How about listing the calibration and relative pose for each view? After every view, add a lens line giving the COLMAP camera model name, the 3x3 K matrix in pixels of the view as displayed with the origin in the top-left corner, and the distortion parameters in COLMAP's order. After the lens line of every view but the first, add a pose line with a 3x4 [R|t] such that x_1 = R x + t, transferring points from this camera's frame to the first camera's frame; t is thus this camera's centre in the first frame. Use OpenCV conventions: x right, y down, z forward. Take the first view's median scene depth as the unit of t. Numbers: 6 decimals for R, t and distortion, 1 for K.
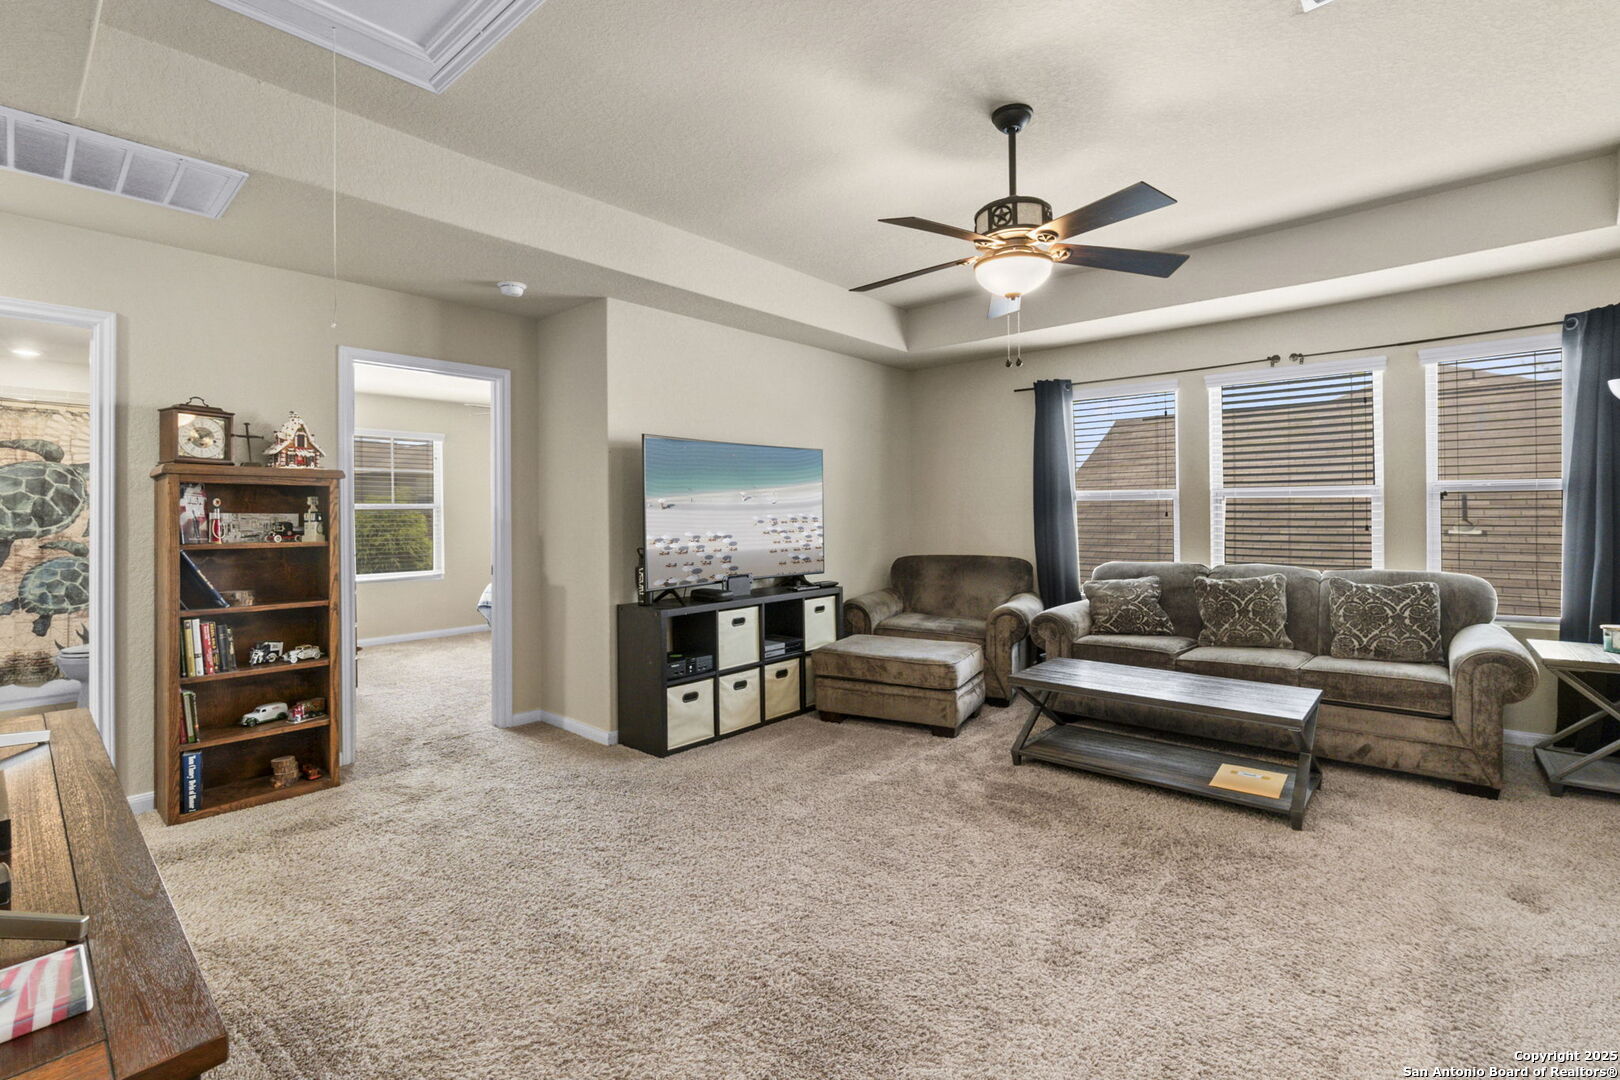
lens RADIAL K [[709.3, 0, 785.7], [0, 709.3, 510.7], [0, 0, 1]] dist [-0.004364, -0.000560]
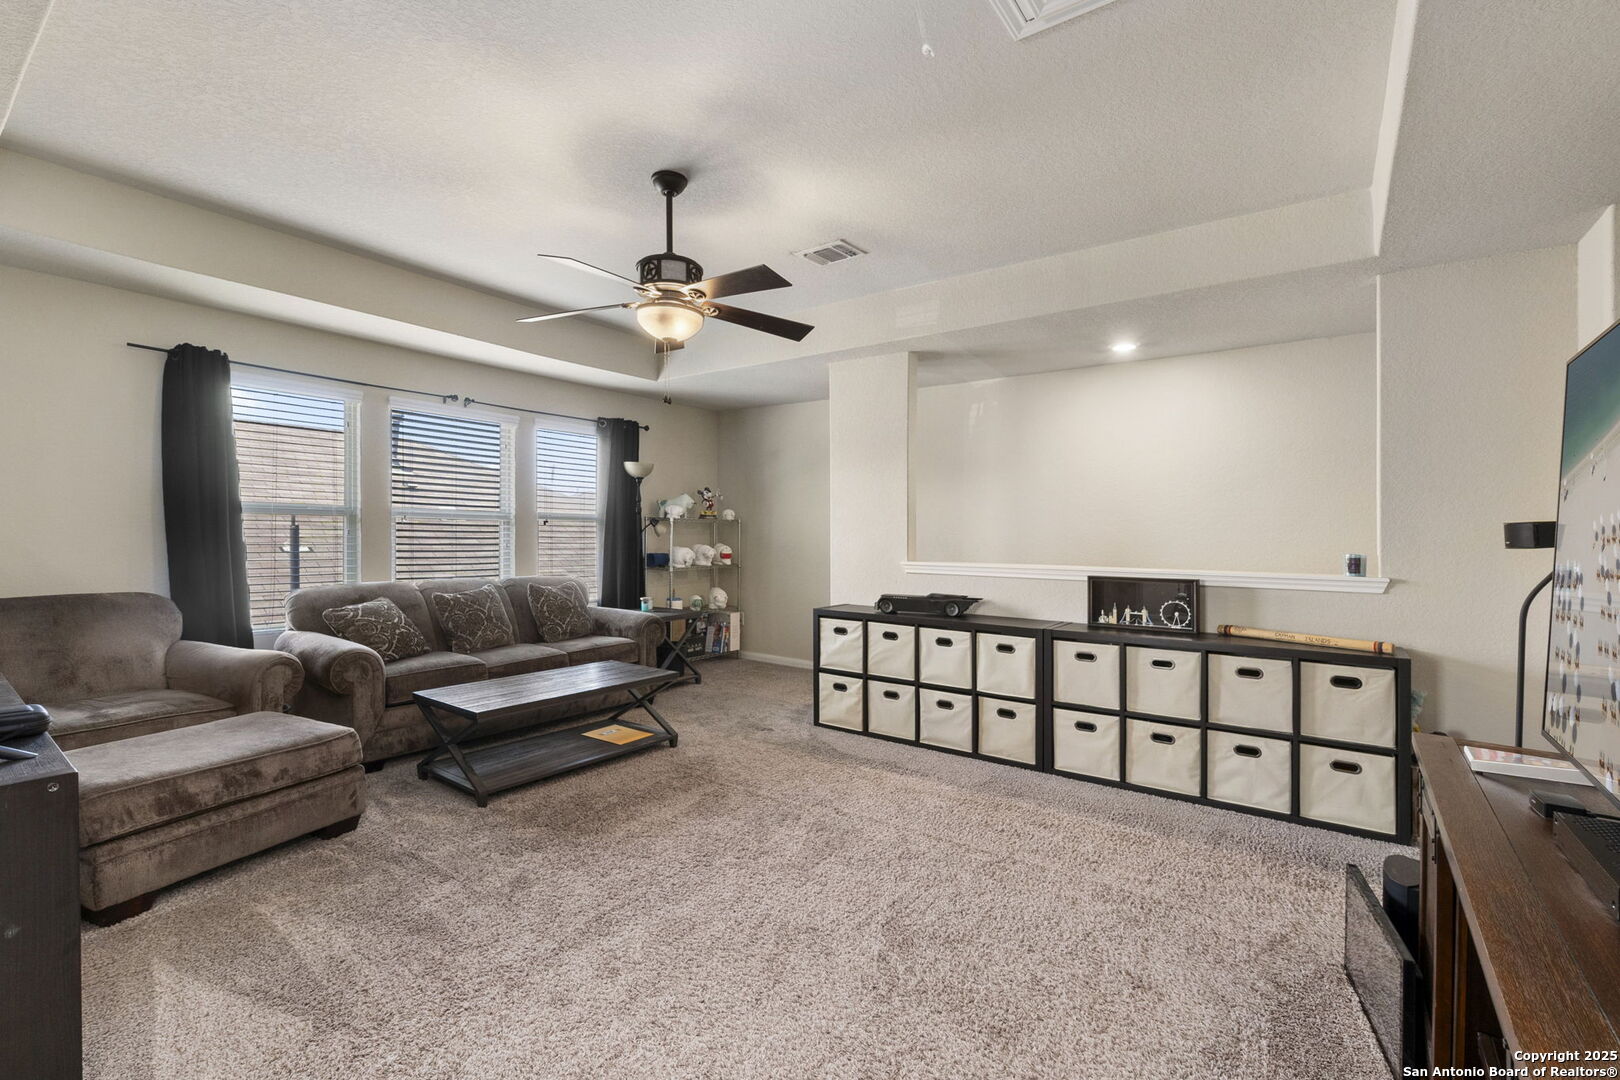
lens RADIAL K [[709.3, 0, 803.9], [0, 709.3, 537.7], [0, 0, 1]] dist [-0.004364, -0.000560]
pose [[-0.085155, 0.001091, 0.996367, -0.566549], [-0.020726, 0.999781, -0.002867, 0.002808], [-0.996152, -0.020895, -0.085114, 0.606025]]
